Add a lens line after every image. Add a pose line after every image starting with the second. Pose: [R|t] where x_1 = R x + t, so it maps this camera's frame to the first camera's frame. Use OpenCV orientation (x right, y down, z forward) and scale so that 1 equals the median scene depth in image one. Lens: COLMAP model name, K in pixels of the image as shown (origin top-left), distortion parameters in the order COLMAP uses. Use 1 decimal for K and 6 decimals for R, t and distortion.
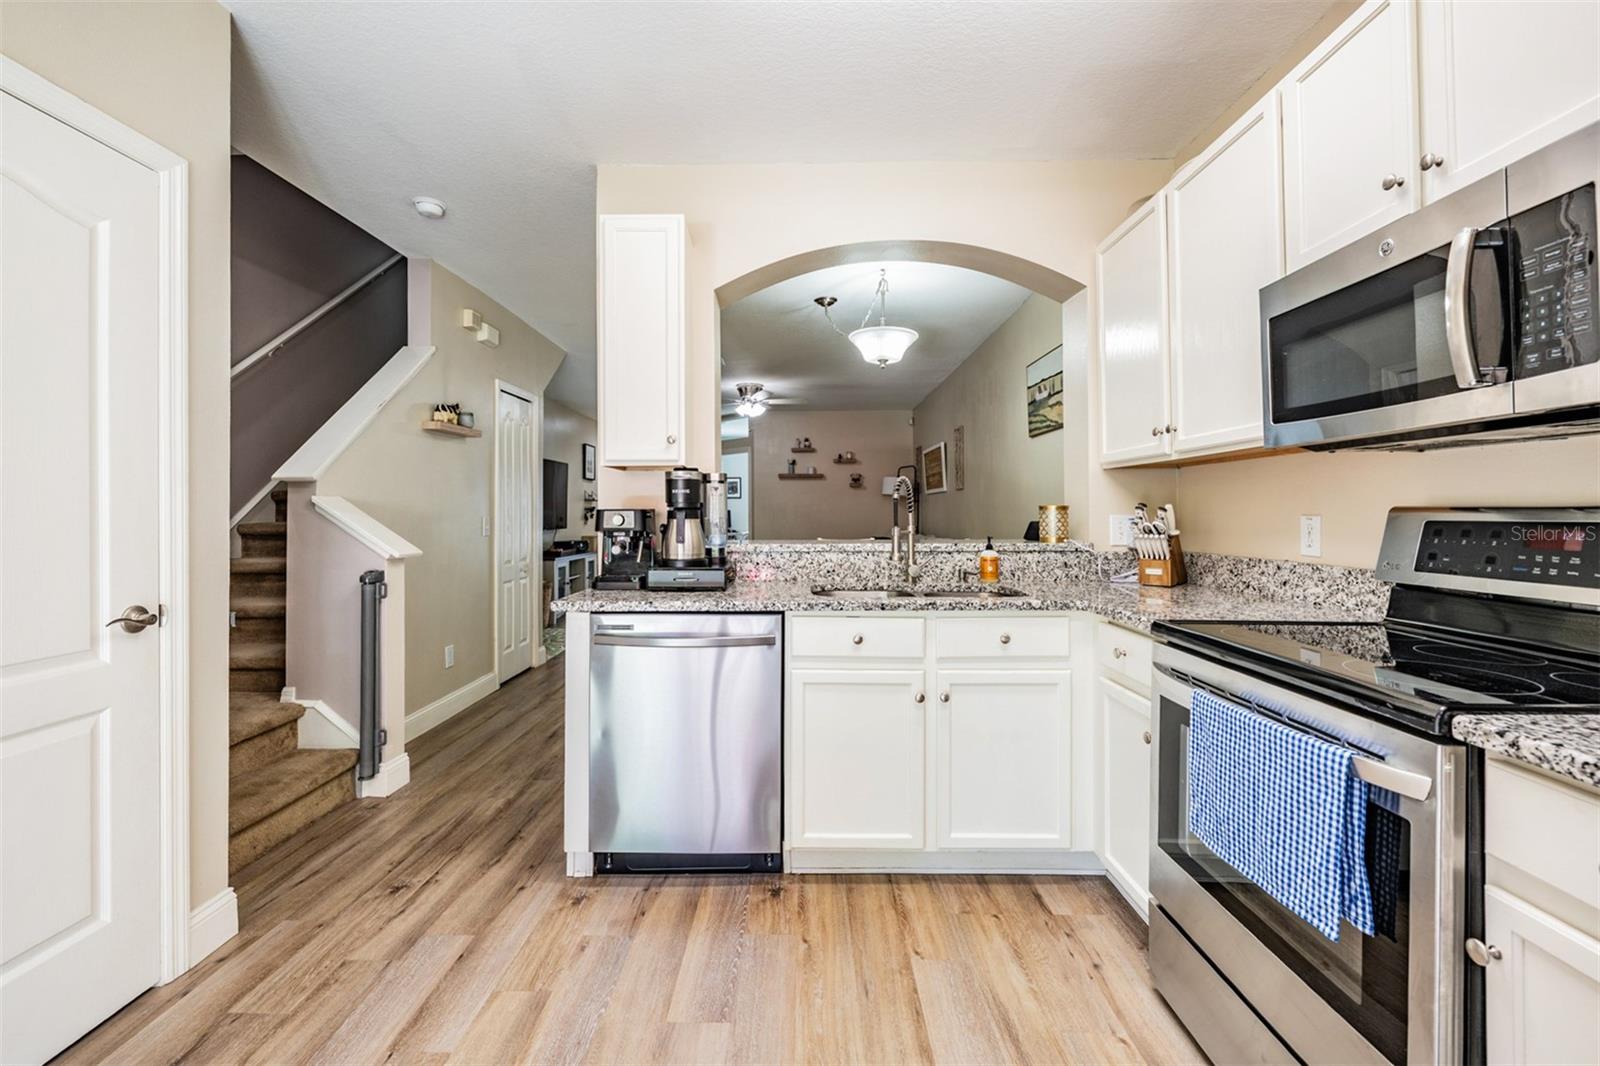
lens RADIAL K [[667.6, 0, 795.2], [0, 667.6, 510.6], [0, 0, 1]] dist [0.000178, -0.000552]
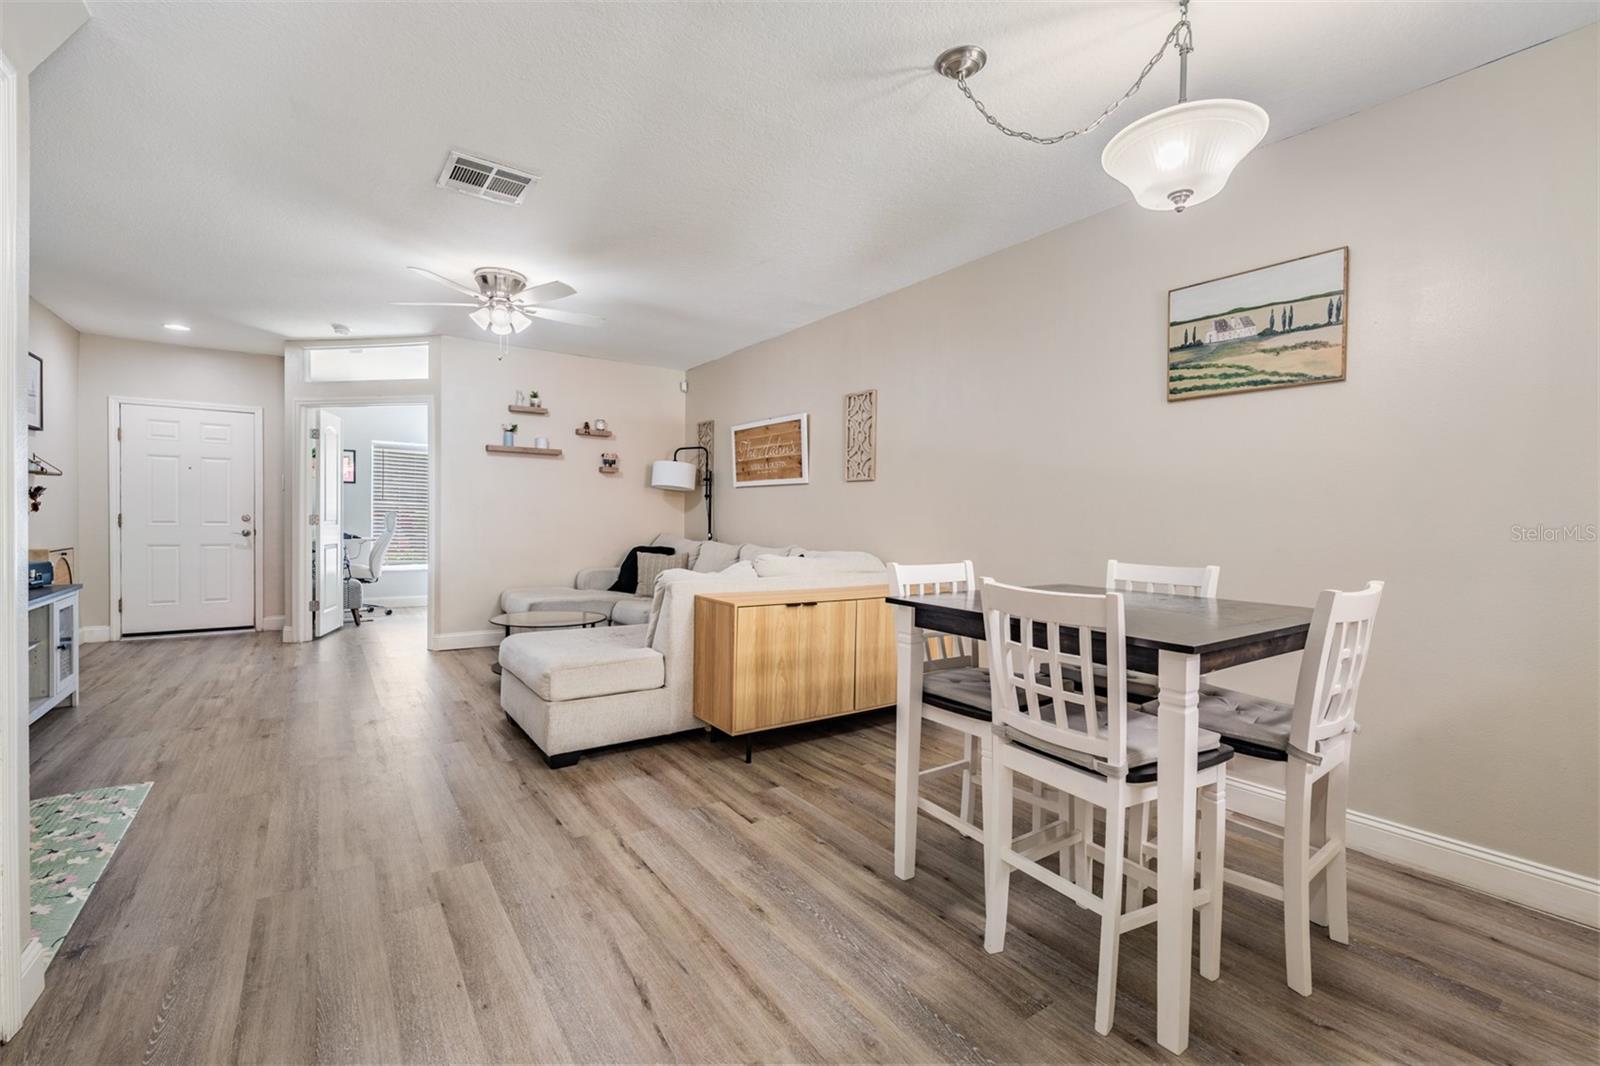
lens RADIAL K [[683.0, 0, 793.4], [0, 683.0, 529.4], [0, 0, 1]] dist [-0.000582, -0.000290]
pose [[0.814691, 0.004315, 0.579879, -0.684812], [-0.020120, 0.999581, 0.020829, 0.017812], [-0.579546, -0.028637, 0.814436, 1.378626]]
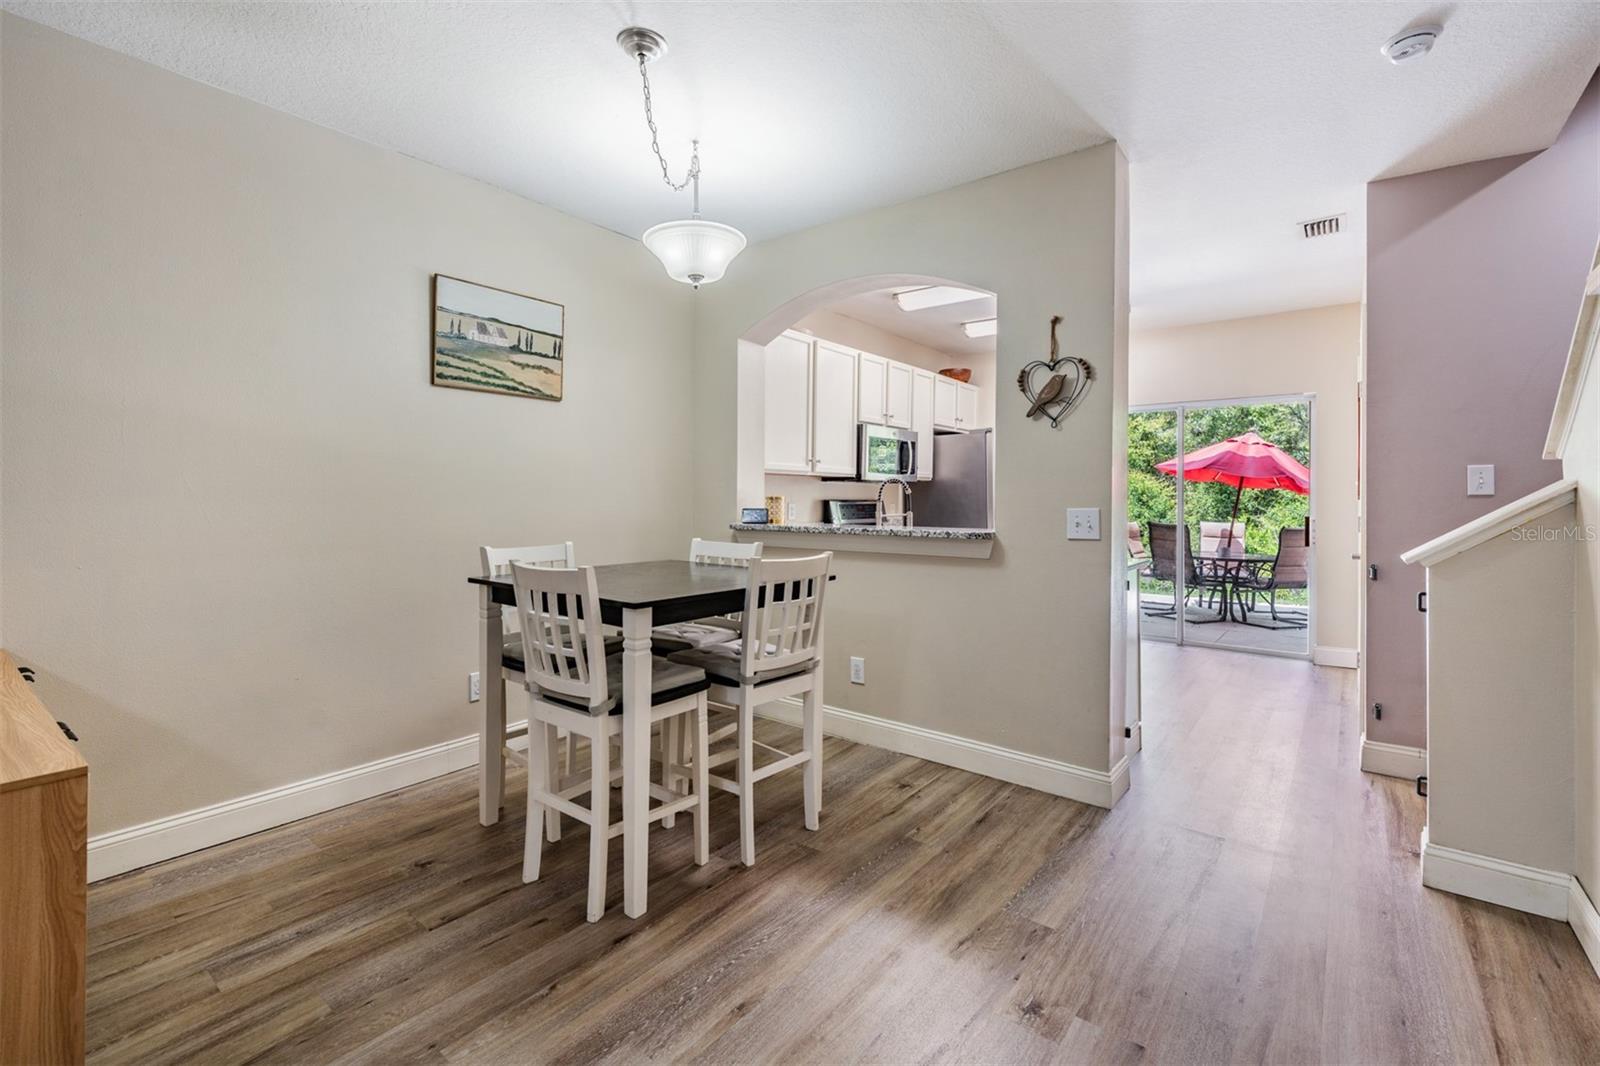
lens RADIAL K [[699.0, 0, 797.6], [0, 699.0, 497.5], [0, 0, 1]] dist [-0.000472, -0.000328]
pose [[-0.791292, 0.000598, 0.611439, -0.696464], [-0.004074, 0.999972, -0.006251, 0.004601], [-0.611426, -0.007438, -0.791267, 2.723723]]
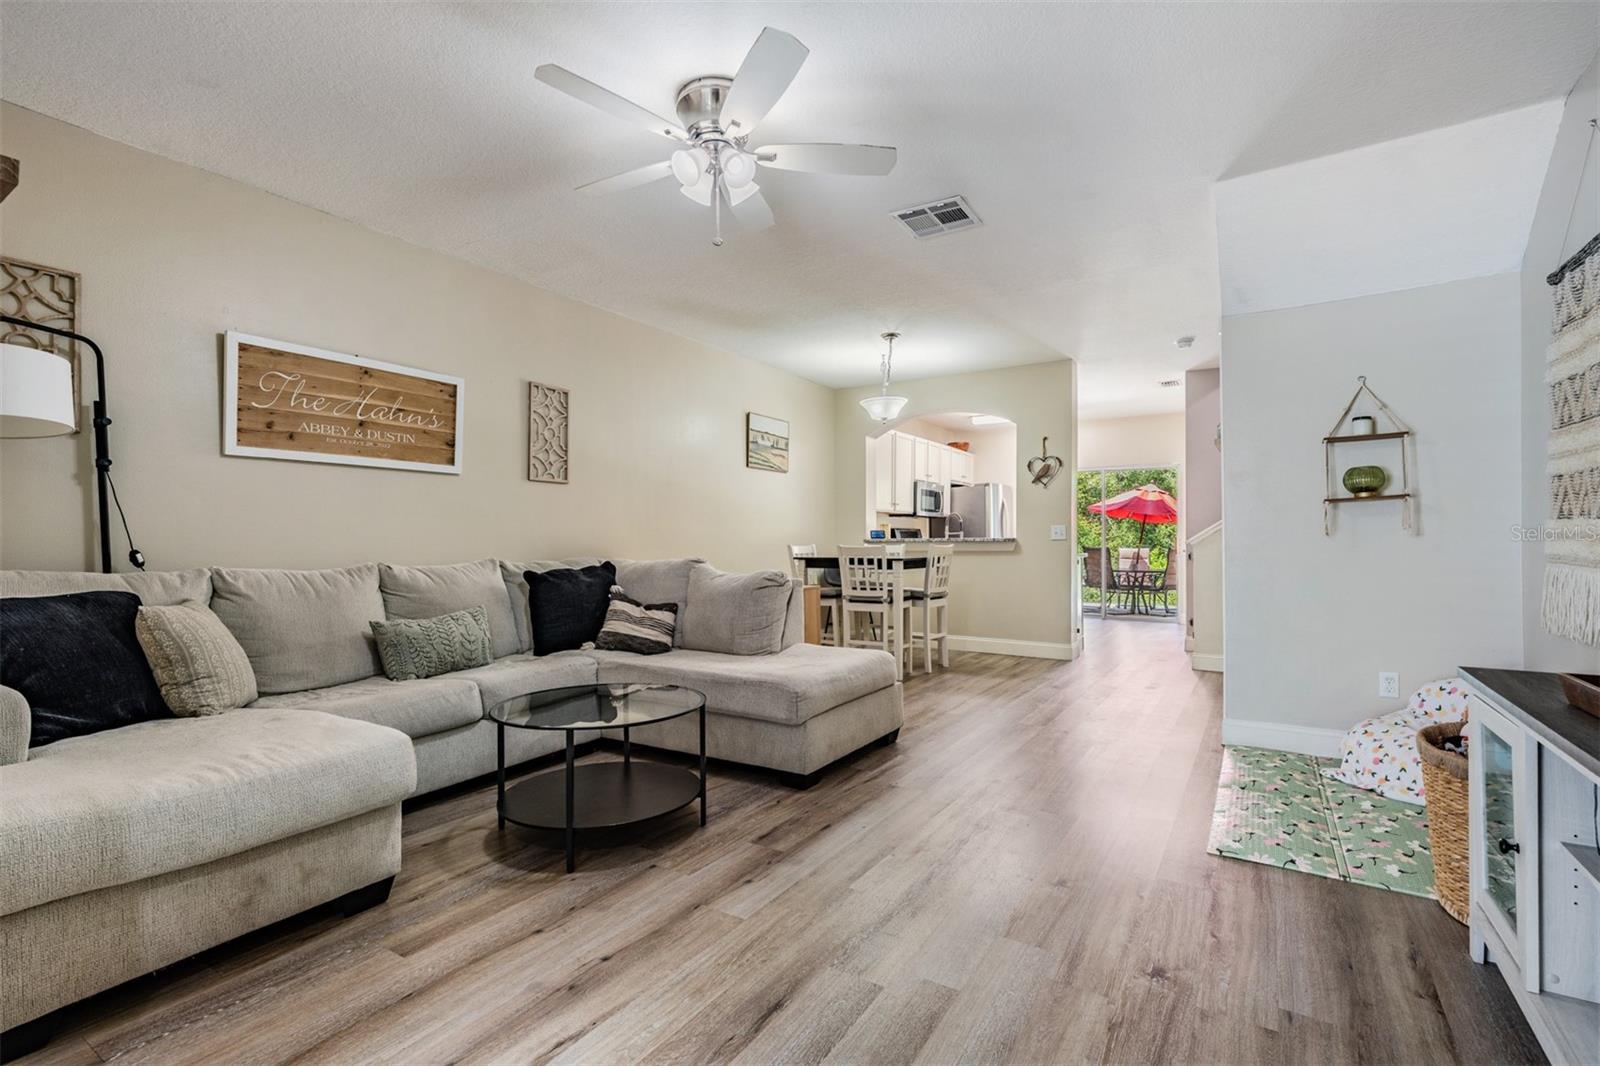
lens RADIAL K [[720.1, 0, 792.9], [0, 720.1, 538.4], [0, 0, 1]] dist [0.000308, -0.000067]
pose [[-0.842263, 0.008851, 0.538994, -0.989404], [0.003530, 0.999934, -0.010904, 0.095414], [-0.539055, -0.007281, -0.842239, 4.415790]]
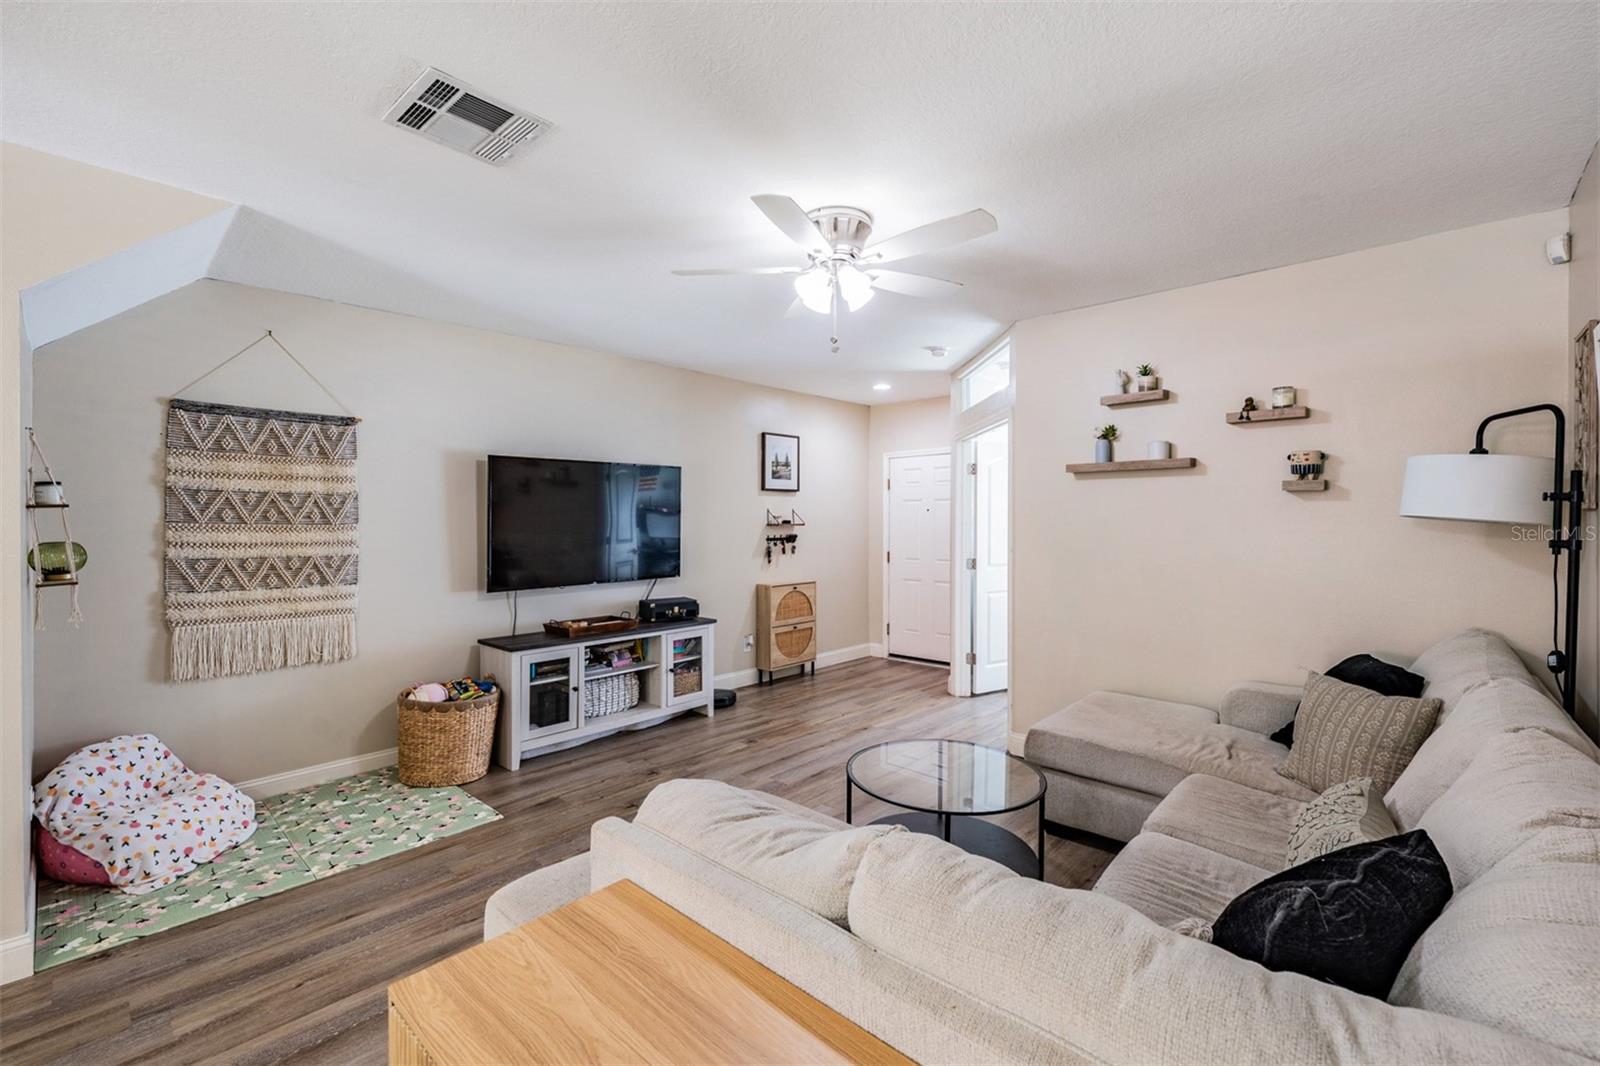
lens RADIAL K [[683.0, 0, 793.4], [0, 683.0, 529.4], [0, 0, 1]] dist [-0.000582, -0.000290]
pose [[0.739052, 0.009006, -0.673589, 0.562088], [0.005185, 0.999805, 0.019056, -0.104254], [0.673629, -0.017576, 0.738861, 2.483932]]
